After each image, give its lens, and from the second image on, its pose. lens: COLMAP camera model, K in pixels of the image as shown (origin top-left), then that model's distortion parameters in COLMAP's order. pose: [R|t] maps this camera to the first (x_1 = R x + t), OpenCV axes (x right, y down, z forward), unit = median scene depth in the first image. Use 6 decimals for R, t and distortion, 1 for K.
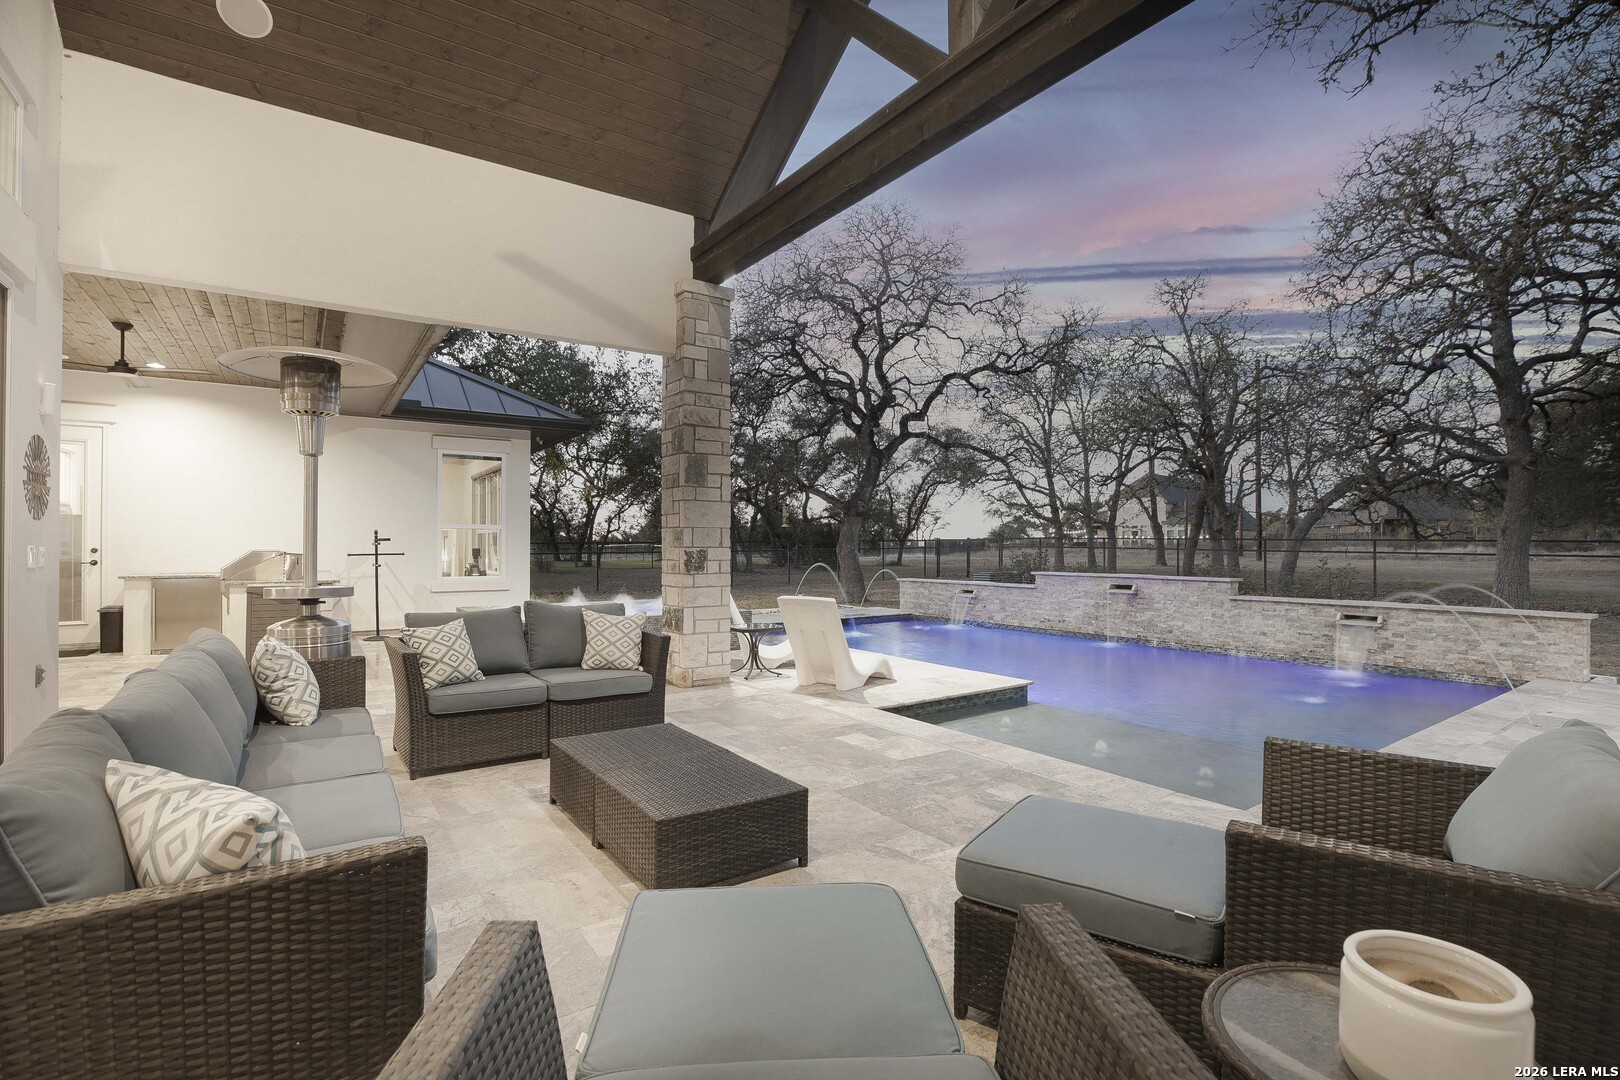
lens RADIAL K [[741.0, 0, 814.3], [0, 741.0, 540.3], [0, 0, 1]] dist [-0.042254, 0.012006]
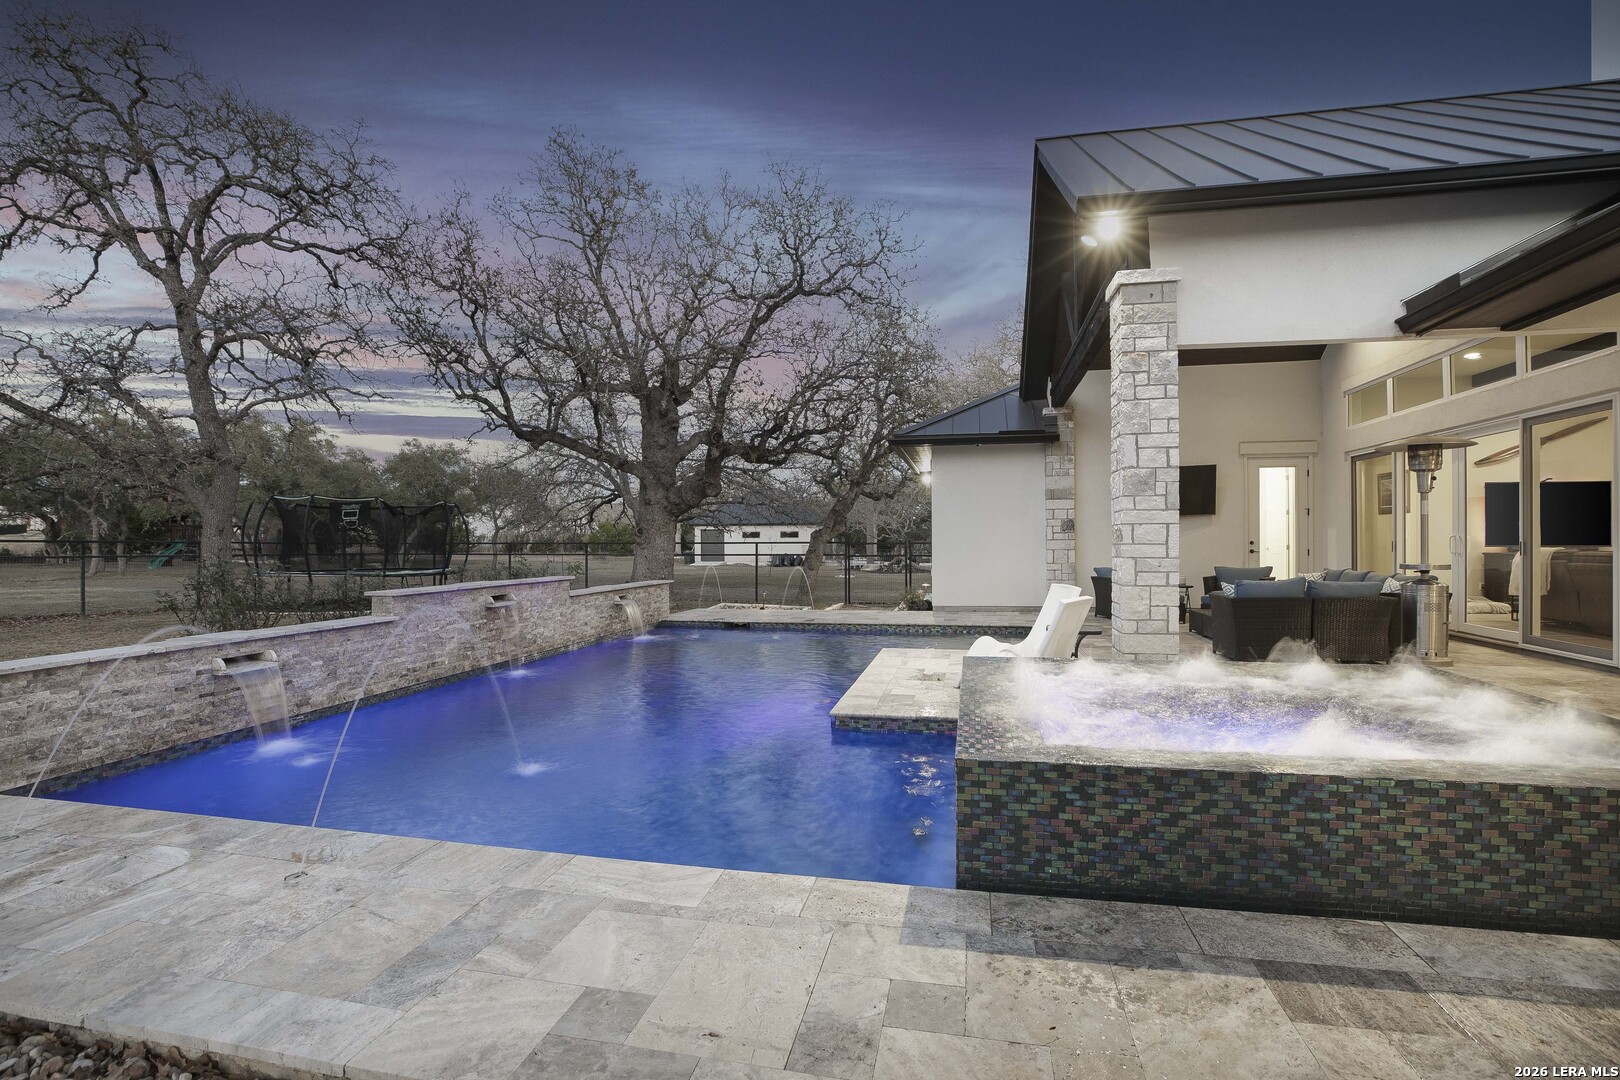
lens RADIAL K [[741.0, 0, 813.7], [0, 741.0, 539.3], [0, 0, 1]] dist [-0.042254, 0.012006]
pose [[-0.676900, 0.004358, 0.736062, -0.305045], [-0.000334, 0.999981, -0.006229, 0.005153], [-0.736075, -0.004462, -0.676885, 1.046710]]
